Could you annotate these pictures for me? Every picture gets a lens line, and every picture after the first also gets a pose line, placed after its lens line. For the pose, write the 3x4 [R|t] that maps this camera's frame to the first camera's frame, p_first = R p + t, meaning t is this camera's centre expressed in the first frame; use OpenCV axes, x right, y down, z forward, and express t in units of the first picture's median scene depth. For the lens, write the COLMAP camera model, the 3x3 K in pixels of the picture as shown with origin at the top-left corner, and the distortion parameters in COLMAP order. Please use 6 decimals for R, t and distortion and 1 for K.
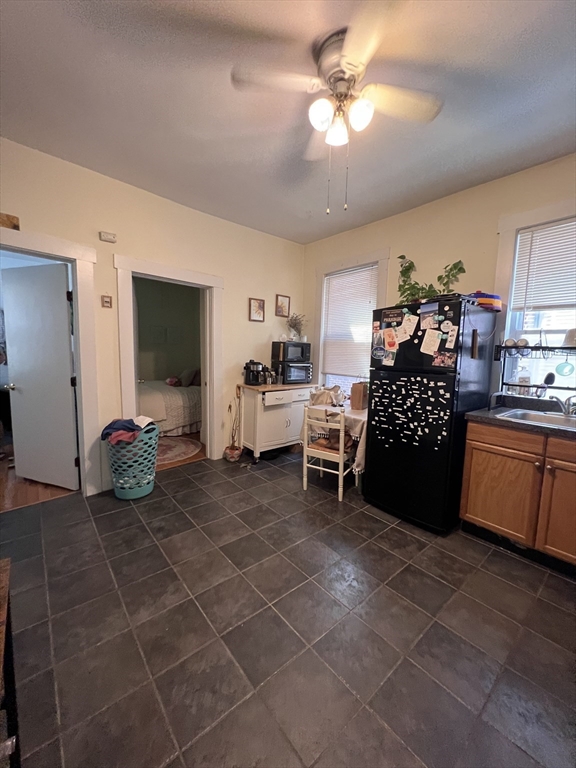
lens RADIAL K [[307.3, 0, 287.1], [0, 307.3, 386.0], [0, 0, 1]] dist [-0.000661, -0.000133]
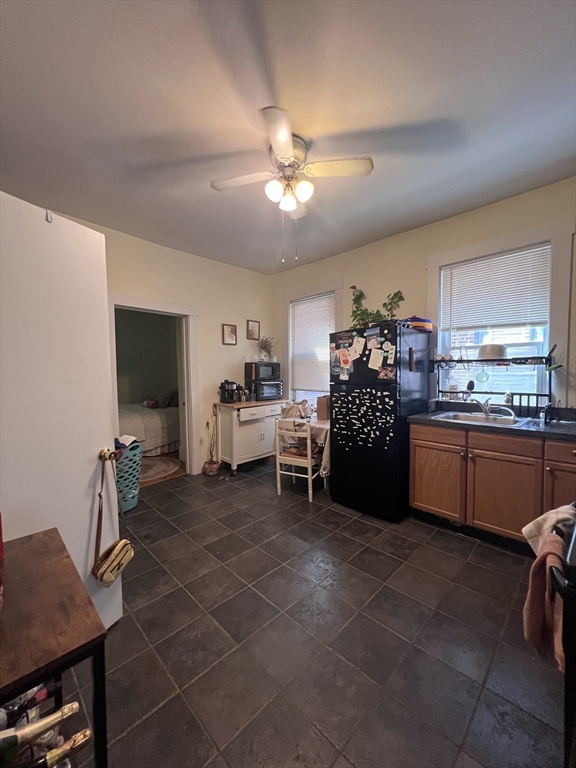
lens RADIAL K [[307.3, 0, 286.9], [0, 307.3, 386.5], [0, 0, 1]] dist [-0.000661, -0.000133]
pose [[0.995943, -0.040279, 0.080471, 0.015787], [0.044975, 0.997336, -0.057430, 0.016735], [-0.077944, 0.060817, 0.995101, -0.156818]]
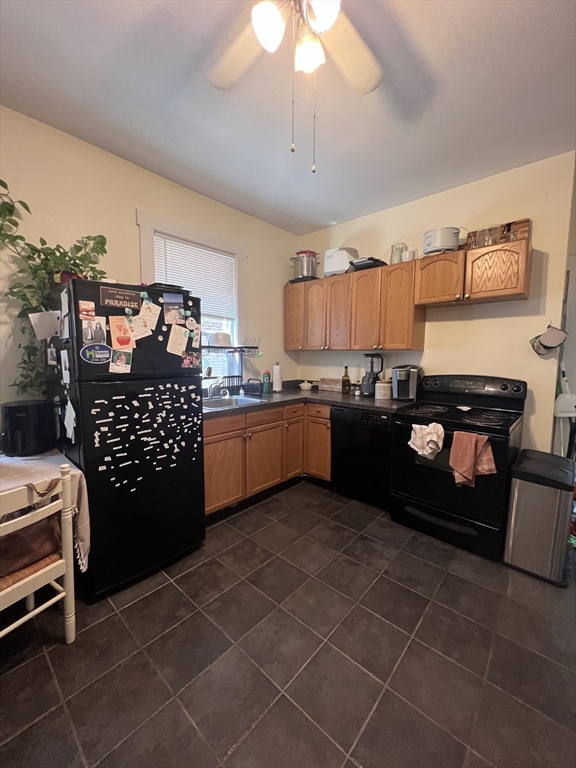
lens RADIAL K [[309.1, 0, 288.8], [0, 309.1, 384.8], [0, 0, 1]] dist [-0.005061, 0.001755]
pose [[-0.143848, -0.123914, 0.981811, -0.388394], [0.100201, 0.985207, 0.139023, -0.100938], [-0.984514, 0.118376, -0.129304, 0.758766]]
